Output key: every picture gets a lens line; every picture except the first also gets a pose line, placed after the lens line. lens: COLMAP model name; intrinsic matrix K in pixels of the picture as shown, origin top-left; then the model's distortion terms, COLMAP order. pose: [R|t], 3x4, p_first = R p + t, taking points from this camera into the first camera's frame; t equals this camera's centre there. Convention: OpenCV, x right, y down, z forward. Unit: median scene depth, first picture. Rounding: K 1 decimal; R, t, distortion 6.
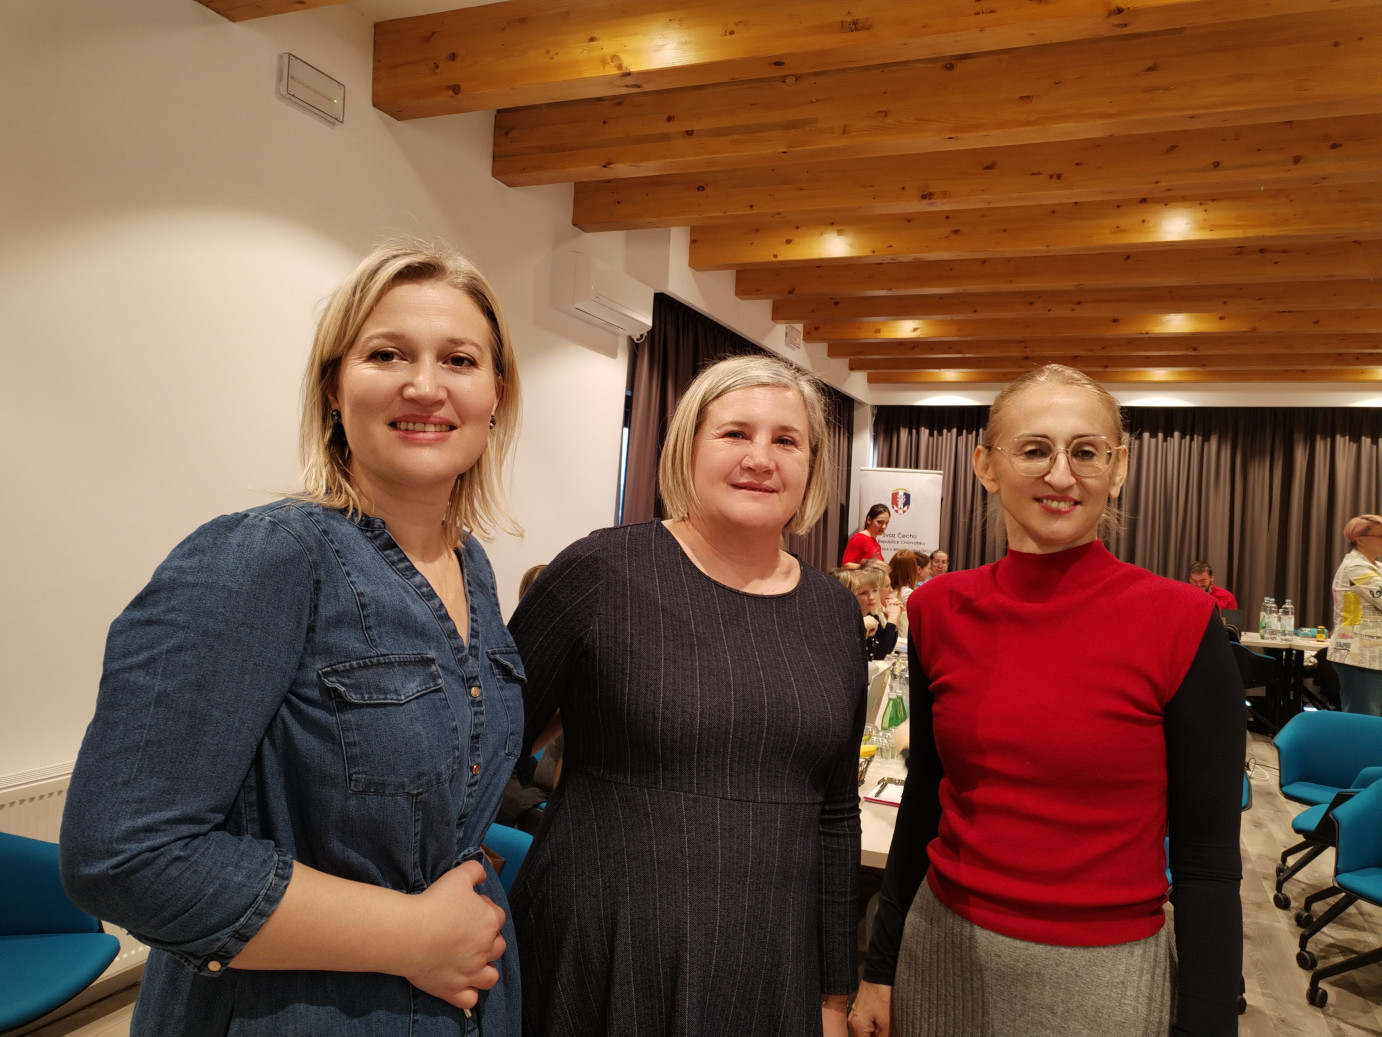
lens RADIAL K [[1029.3, 0, 691.5], [0, 1029.3, 518.0], [0, 0, 1]] dist [0.014830, -0.011823]
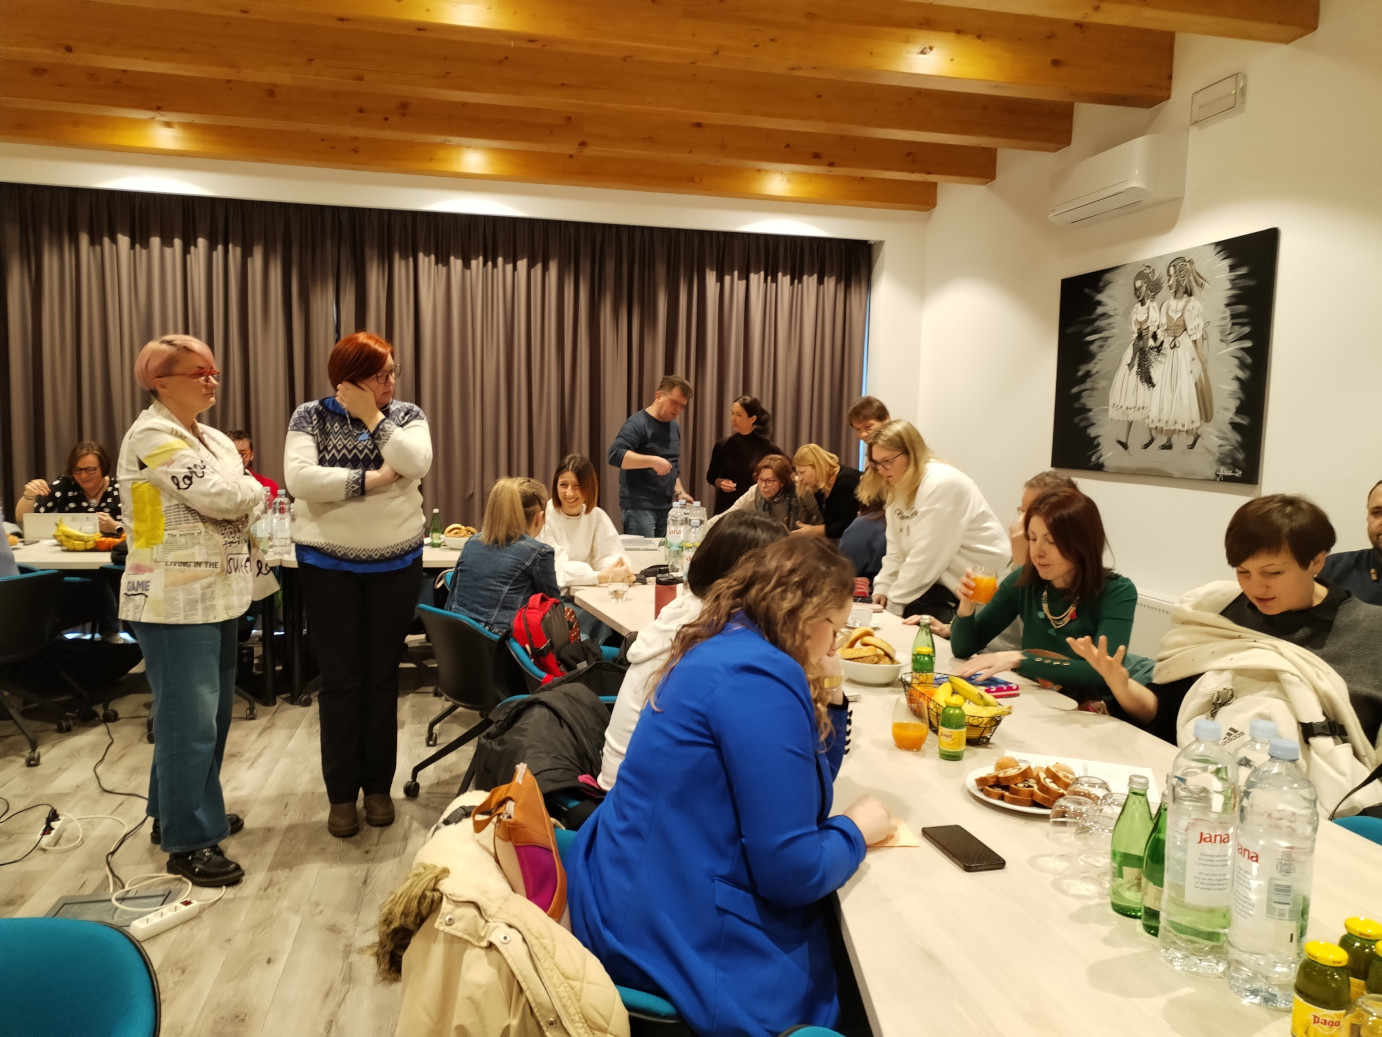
lens RADIAL K [[1029.3, 0, 680.7], [0, 1029.3, 519.7], [0, 0, 1]] dist [0.014830, -0.011823]
pose [[0.854704, -0.072595, 0.514015, 0.397419], [0.013995, 0.993036, 0.116977, 0.022580], [-0.518927, -0.092787, 0.849768, 0.279822]]
